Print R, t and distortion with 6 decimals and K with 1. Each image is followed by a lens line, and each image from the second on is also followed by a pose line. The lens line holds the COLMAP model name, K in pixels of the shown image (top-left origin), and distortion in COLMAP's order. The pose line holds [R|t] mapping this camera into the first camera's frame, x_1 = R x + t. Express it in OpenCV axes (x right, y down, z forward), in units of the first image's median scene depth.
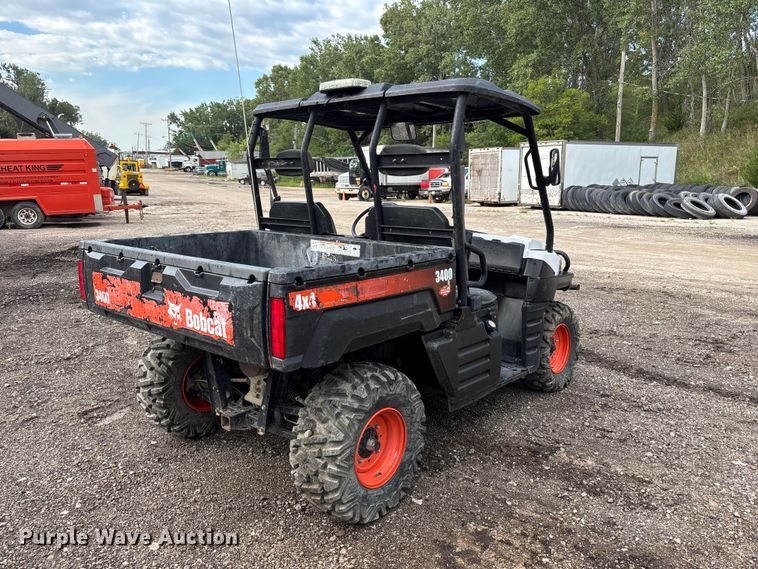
lens RADIAL K [[576.8, 0, 387.5], [0, 576.8, 287.3], [0, 0, 1]] dist [0.052900, -0.063982]
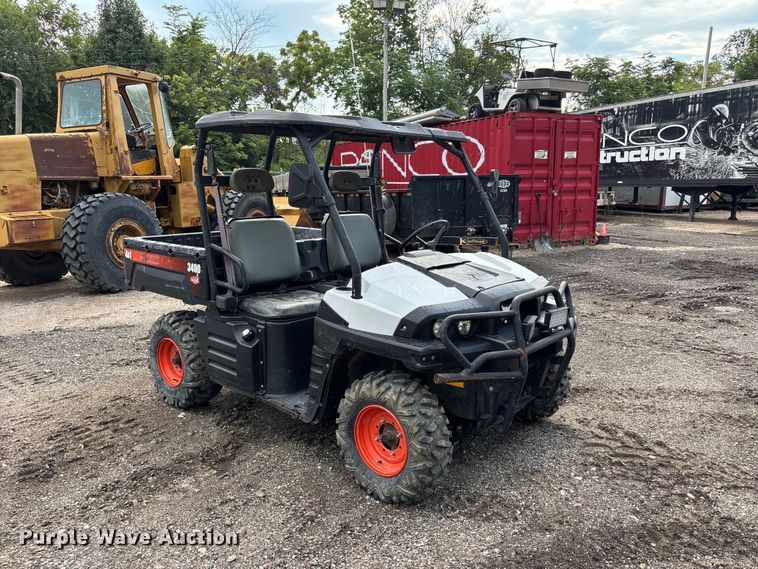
lens RADIAL K [[577.6, 0, 381.9], [0, 577.6, 290.3], [0, 0, 1]] dist [0.050604, -0.058287]
pose [[-0.041661, 0.180401, -0.982711, 1.121365], [-0.178935, 0.966316, 0.184977, -0.236550], [0.982978, 0.183548, -0.007977, 1.148461]]
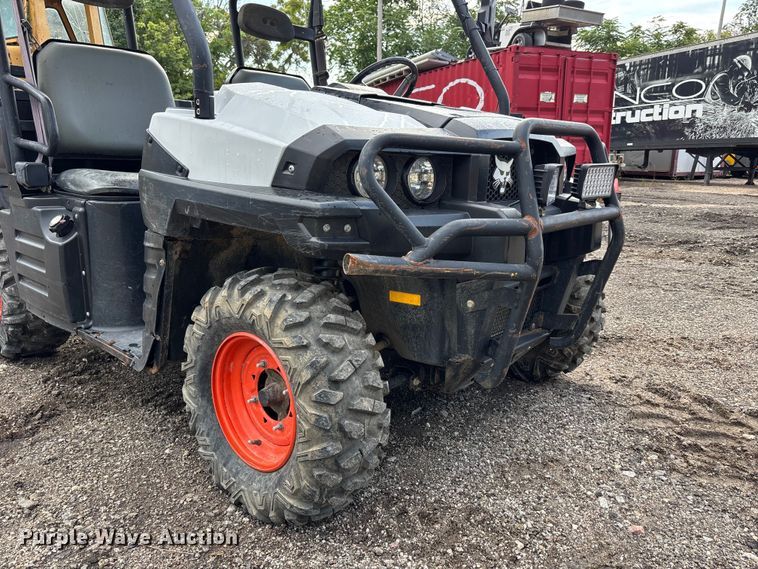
lens RADIAL K [[576.8, 0, 387.5], [0, 576.8, 287.3], [0, 0, 1]] dist [0.052900, -0.063982]
pose [[-0.034447, 0.207709, -0.977584, 0.737848], [-0.190256, 0.958914, 0.210446, -0.062524], [0.981130, 0.193240, 0.006486, 1.257547]]
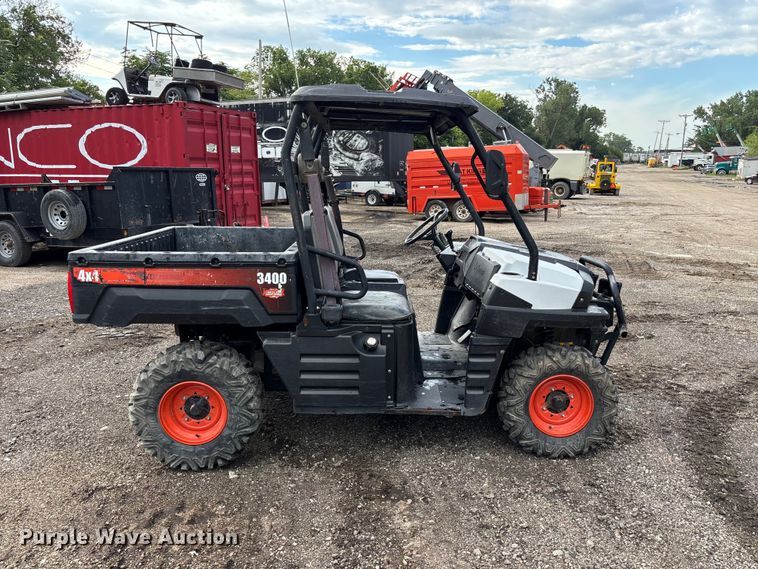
lens RADIAL K [[577.6, 0, 381.9], [0, 577.6, 290.3], [0, 0, 1]] dist [0.050604, -0.058287]
pose [[0.663656, 0.140351, -0.734754, 0.803215], [-0.135785, 0.988525, 0.066180, -0.076487], [0.735611, 0.055848, 0.675098, 0.343502]]
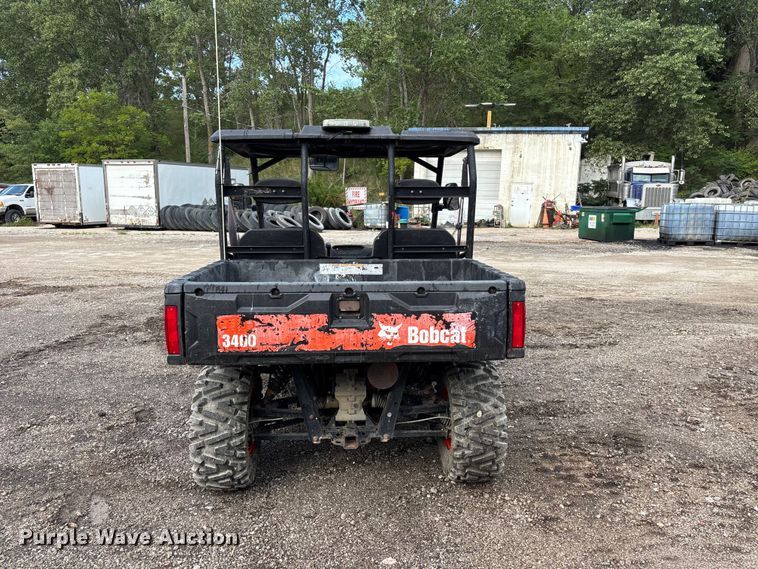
lens RADIAL K [[576.8, 0, 387.5], [0, 576.8, 287.3], [0, 0, 1]] dist [0.052900, -0.063982]
pose [[0.724241, -0.105820, 0.681379, -0.748359], [0.126743, 0.991748, 0.019305, -0.043528], [-0.677799, 0.072379, 0.731676, 0.142314]]
